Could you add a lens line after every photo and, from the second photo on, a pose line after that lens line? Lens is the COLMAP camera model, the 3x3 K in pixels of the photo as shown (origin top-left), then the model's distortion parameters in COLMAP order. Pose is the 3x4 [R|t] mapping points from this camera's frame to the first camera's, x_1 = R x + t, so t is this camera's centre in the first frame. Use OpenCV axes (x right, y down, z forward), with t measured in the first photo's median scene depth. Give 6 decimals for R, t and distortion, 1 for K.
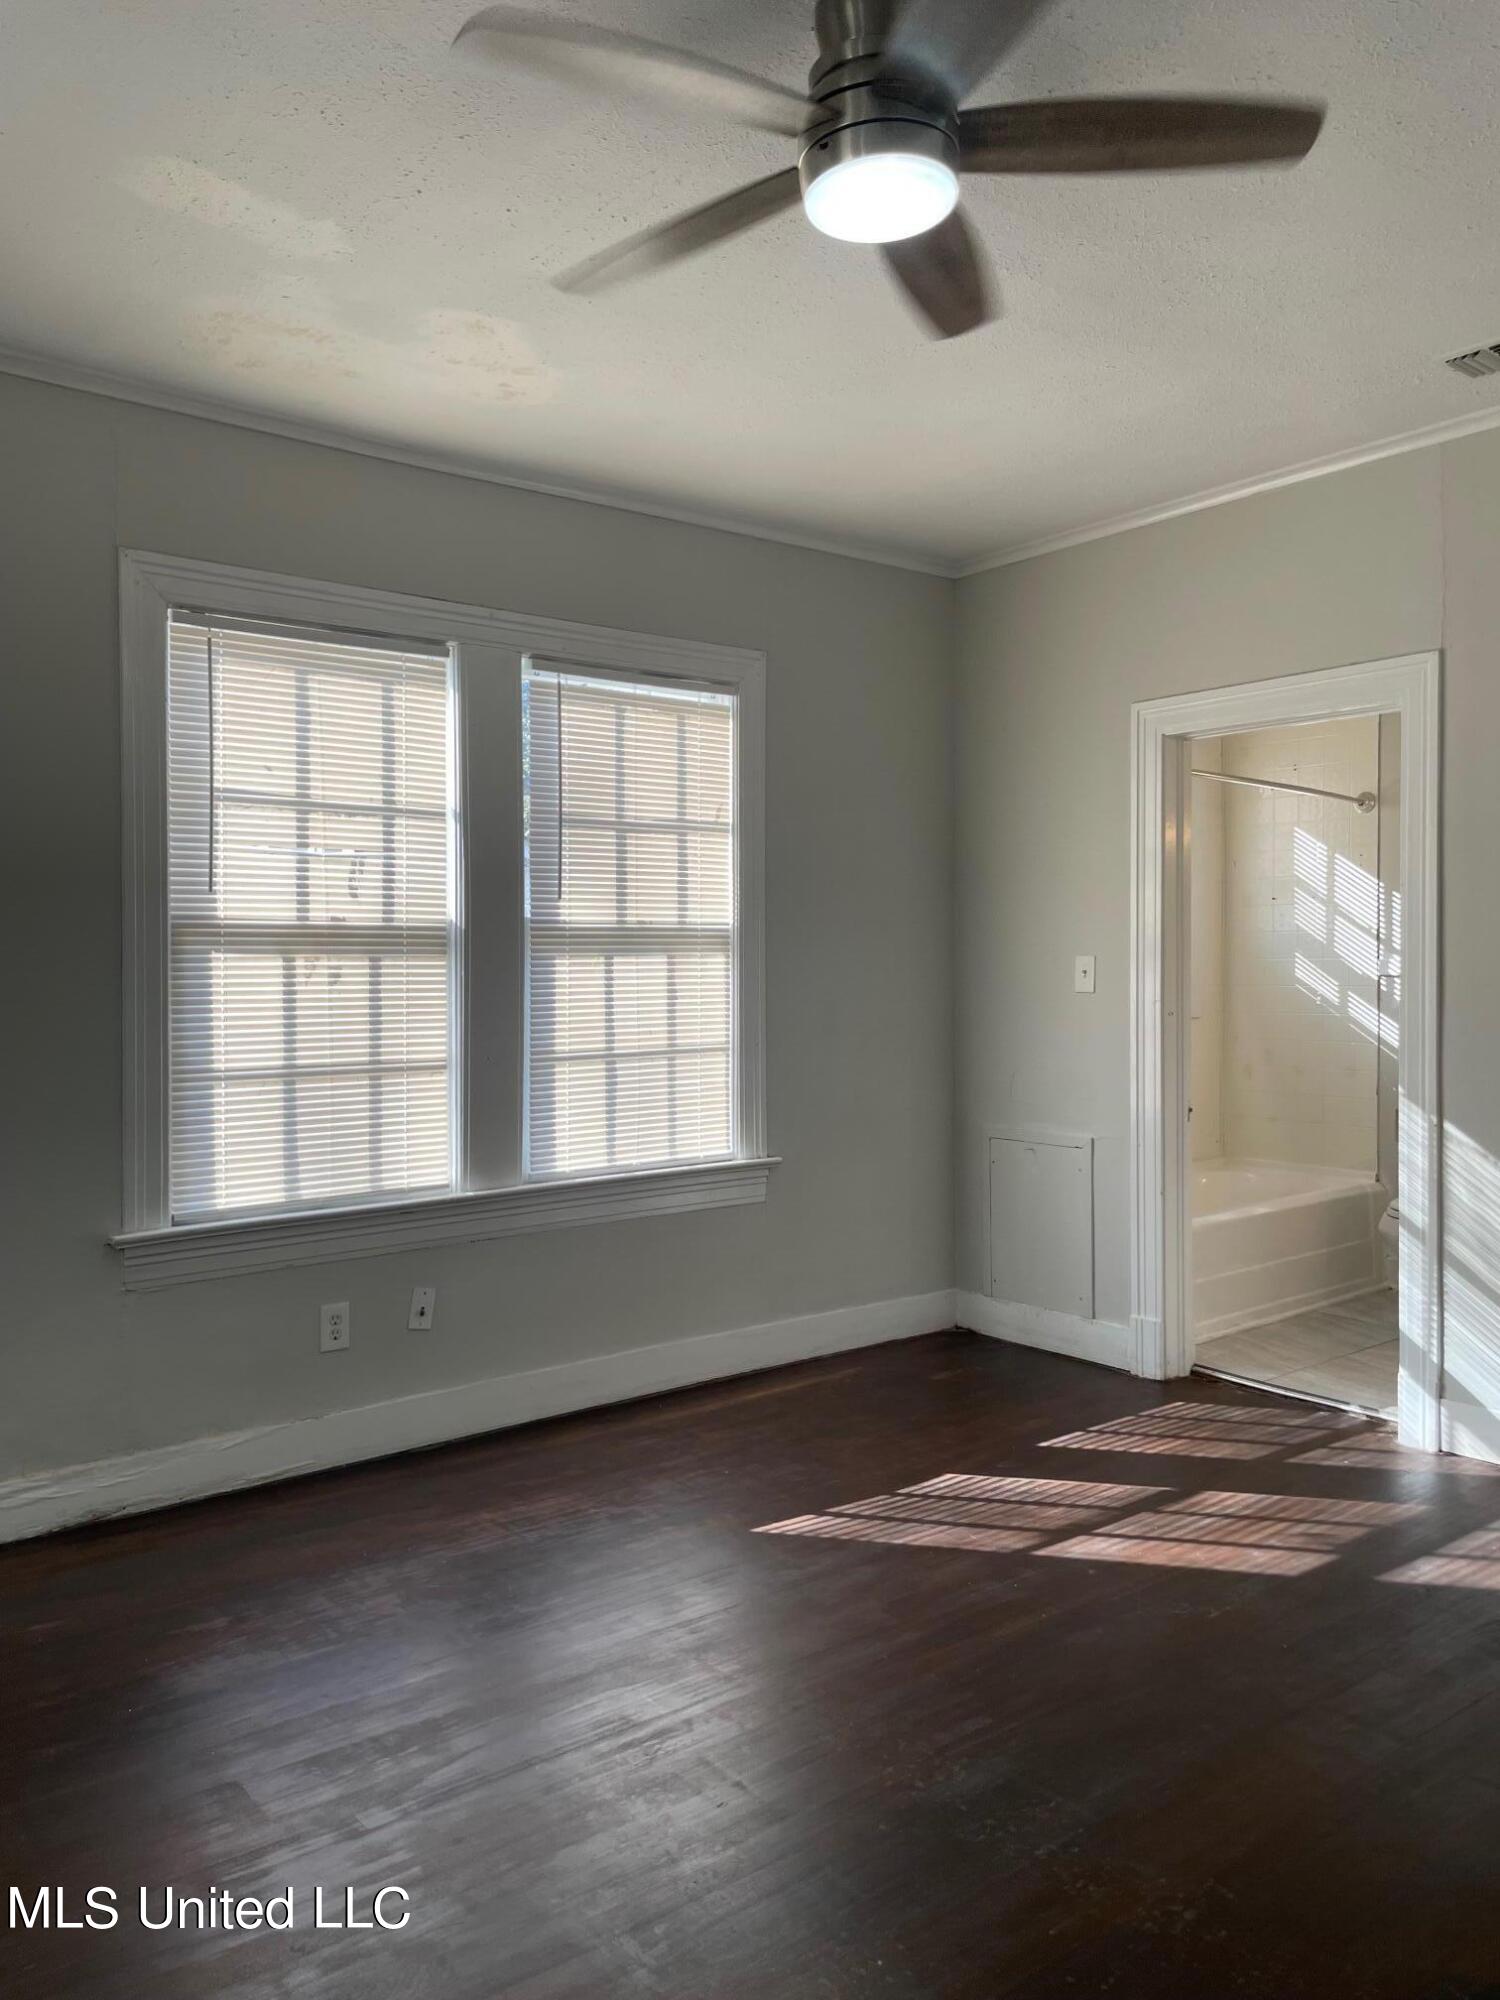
lens RADIAL K [[1513.4, 0, 753.7], [0, 1513.4, 1036.2], [0, 0, 1]] dist [0.063745, -0.096984]
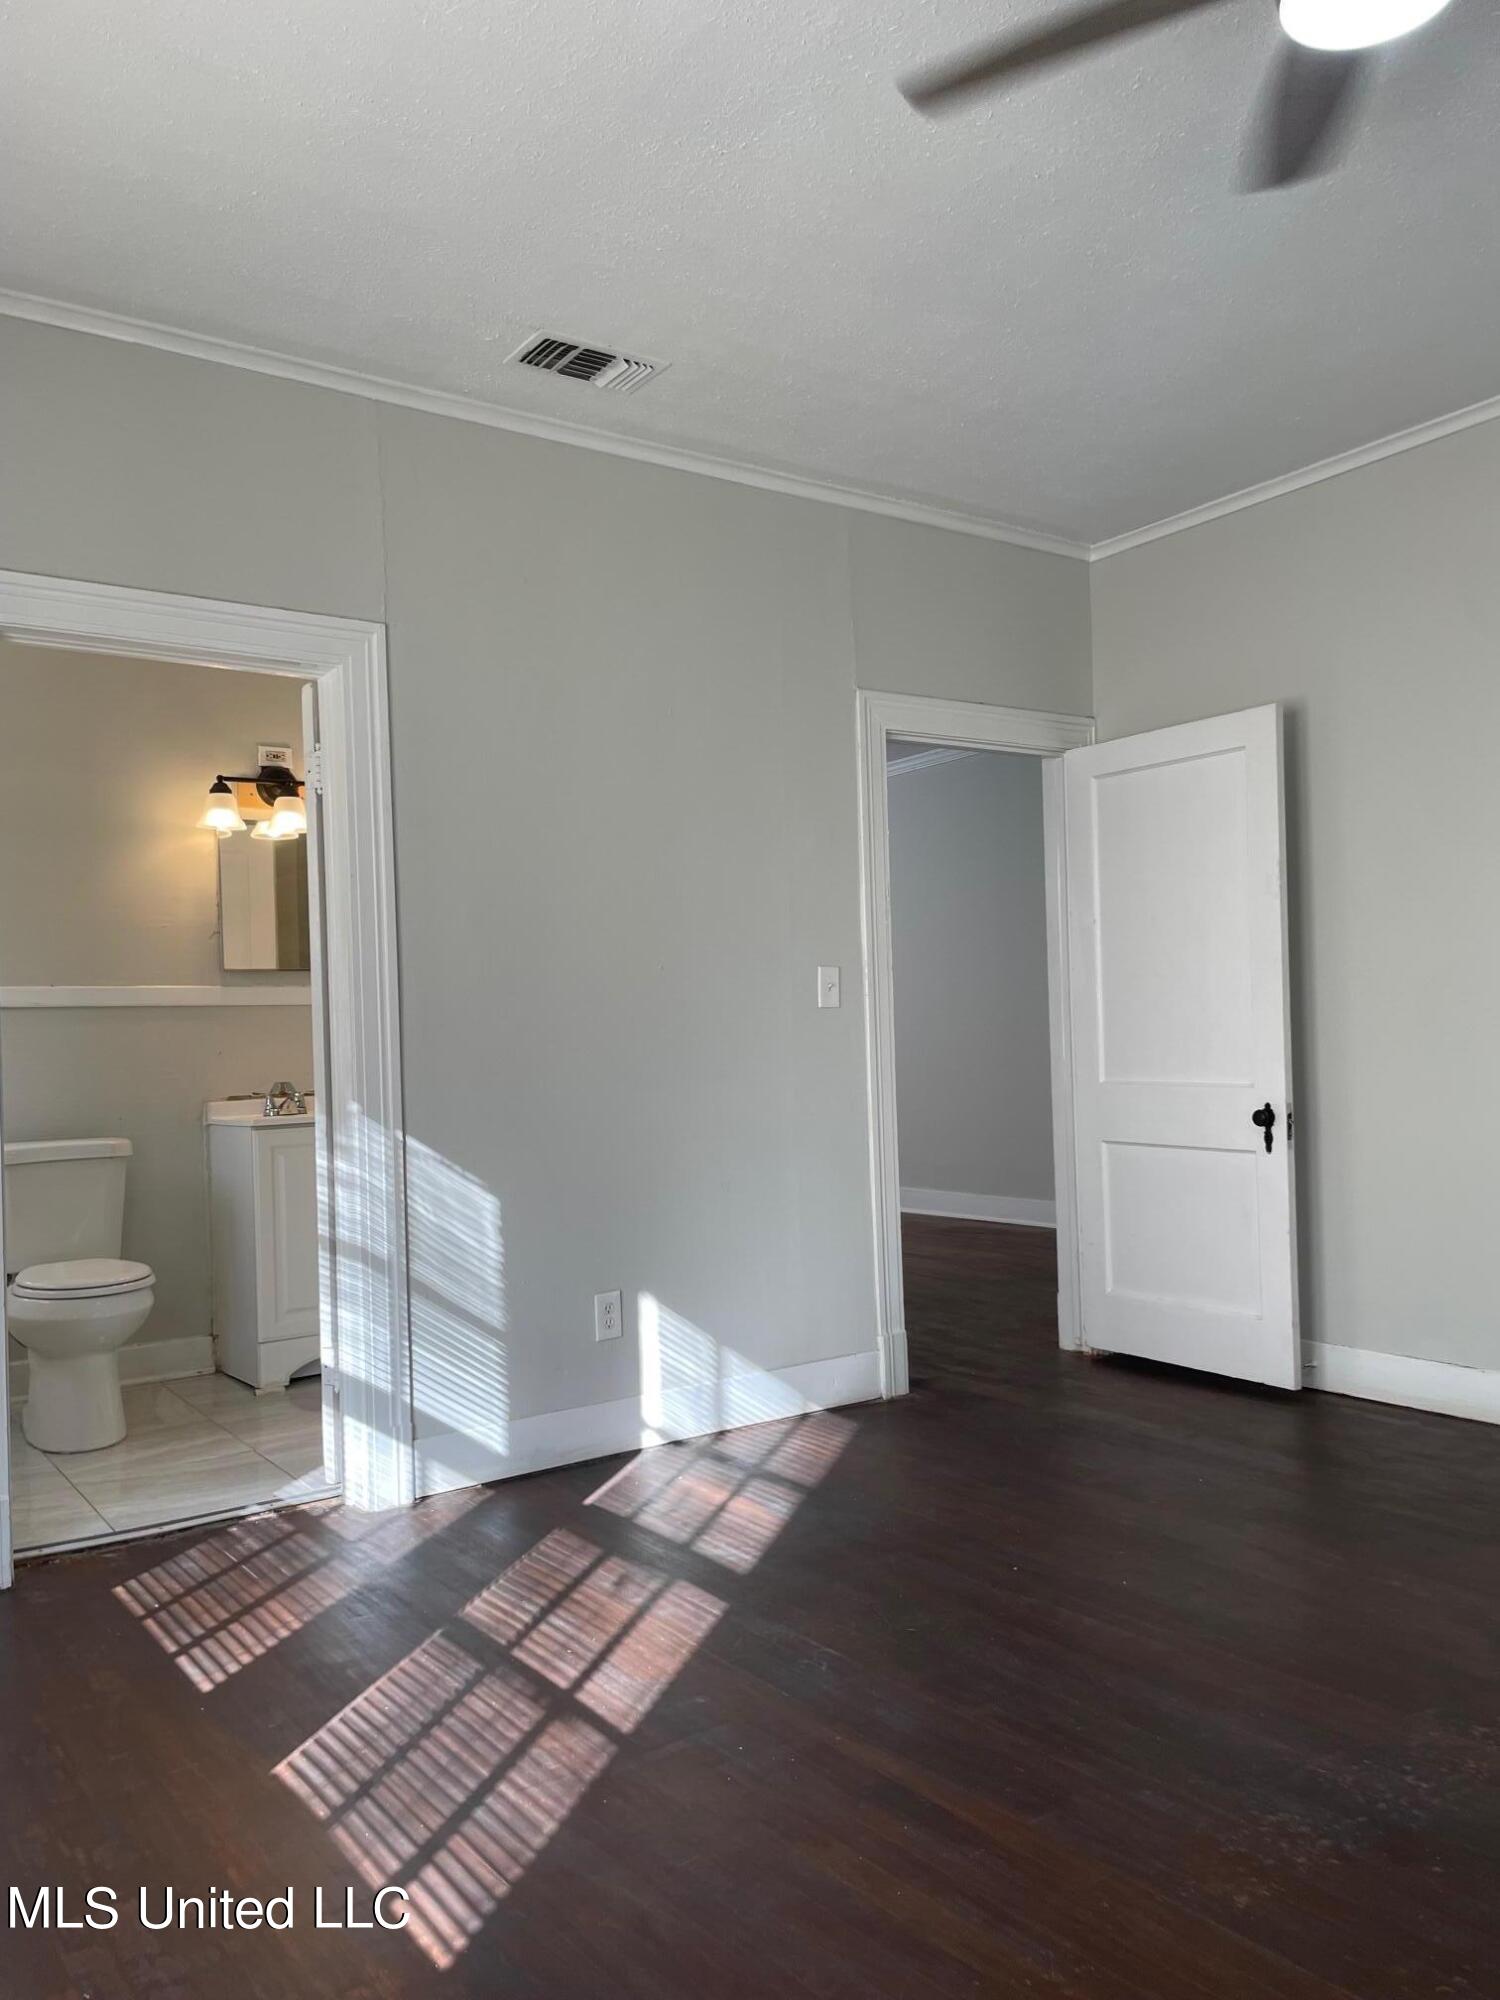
lens RADIAL K [[1513.4, 0, 753.7], [0, 1513.4, 1036.2], [0, 0, 1]] dist [0.063745, -0.096984]
pose [[0.049233, 0.003649, 0.998781, -0.477920], [0.070326, 0.997499, -0.007111, 0.017252], [-0.996308, 0.070591, 0.048853, 0.780170]]
